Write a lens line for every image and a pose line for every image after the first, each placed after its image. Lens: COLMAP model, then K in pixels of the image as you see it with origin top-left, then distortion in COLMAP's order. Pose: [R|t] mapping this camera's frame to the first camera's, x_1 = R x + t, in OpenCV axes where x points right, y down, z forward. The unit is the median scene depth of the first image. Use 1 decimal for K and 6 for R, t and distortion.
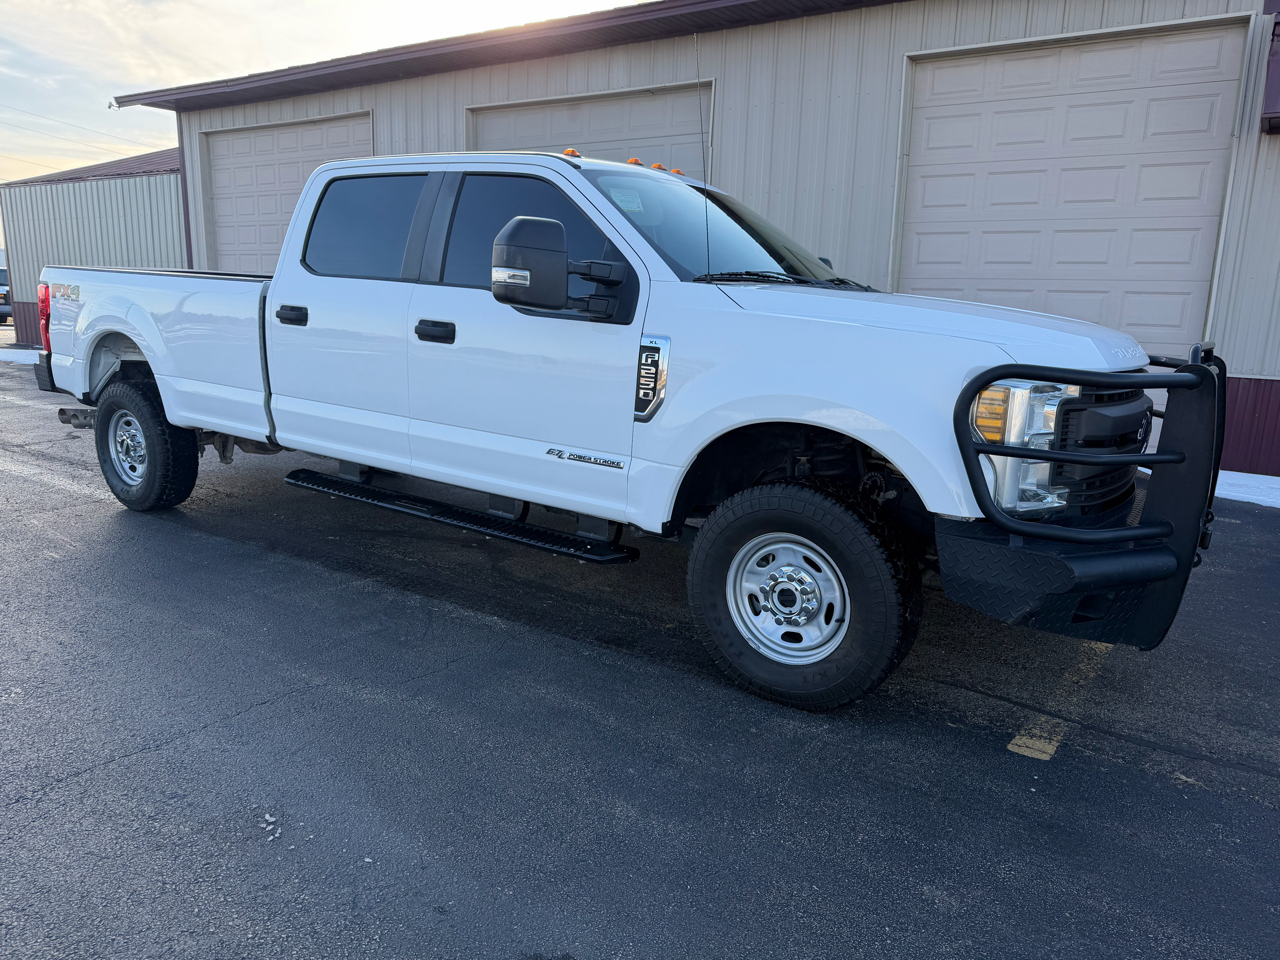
lens RADIAL K [[943.4, 0, 632.2], [0, 943.4, 496.5], [0, 0, 1]] dist [0.014146, -0.021116]
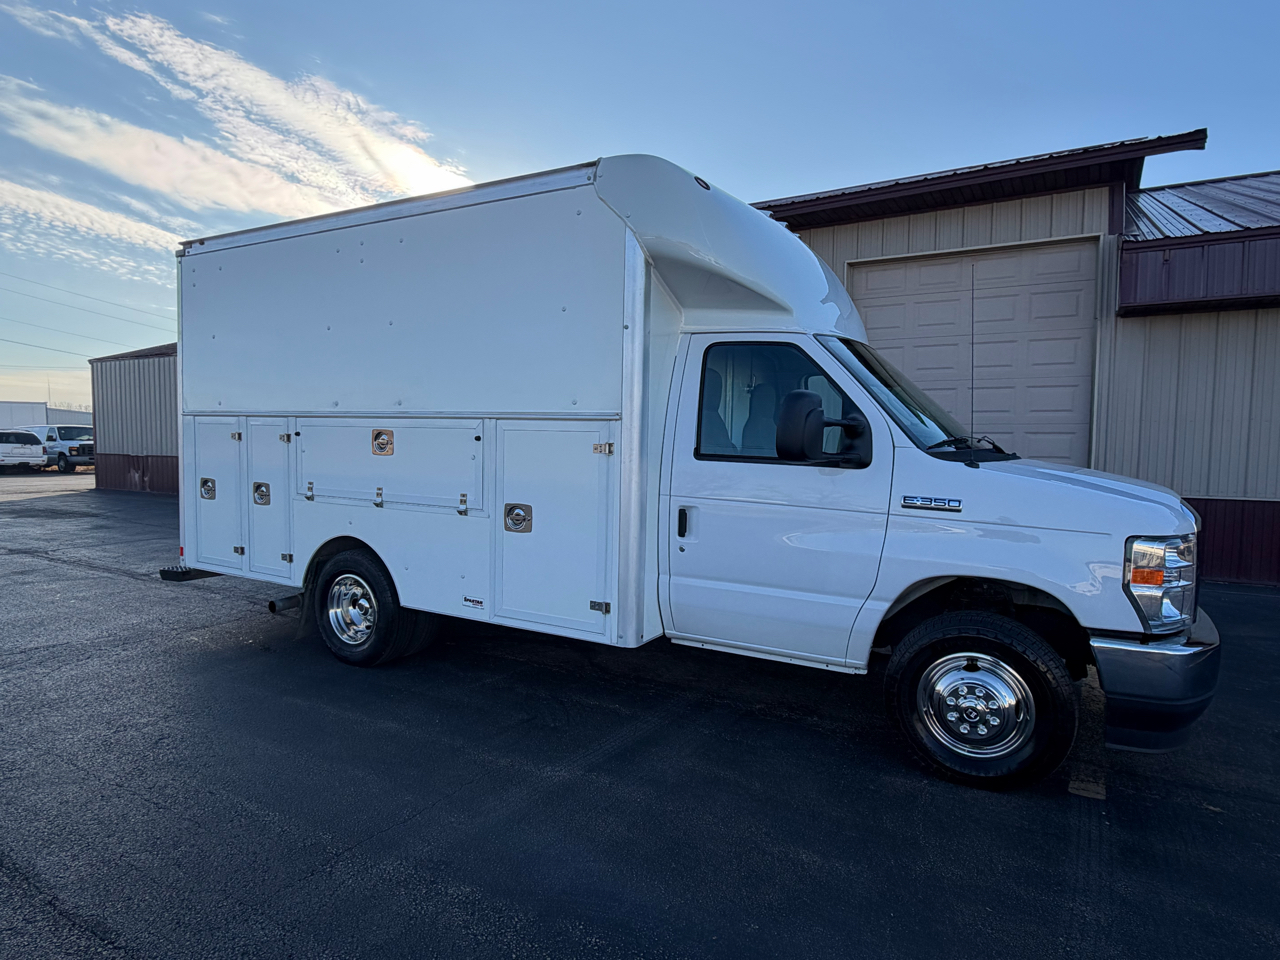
lens RADIAL K [[780.2, 0, 638.3], [0, 780.2, 479.3], [0, 0, 1]] dist [0.000554, 0.003414]
pose [[0.997343, -0.020823, 0.069802, -0.102218], [0.031438, 0.987476, -0.154608, -0.001565], [-0.065709, 0.156391, 0.985507, -0.026171]]
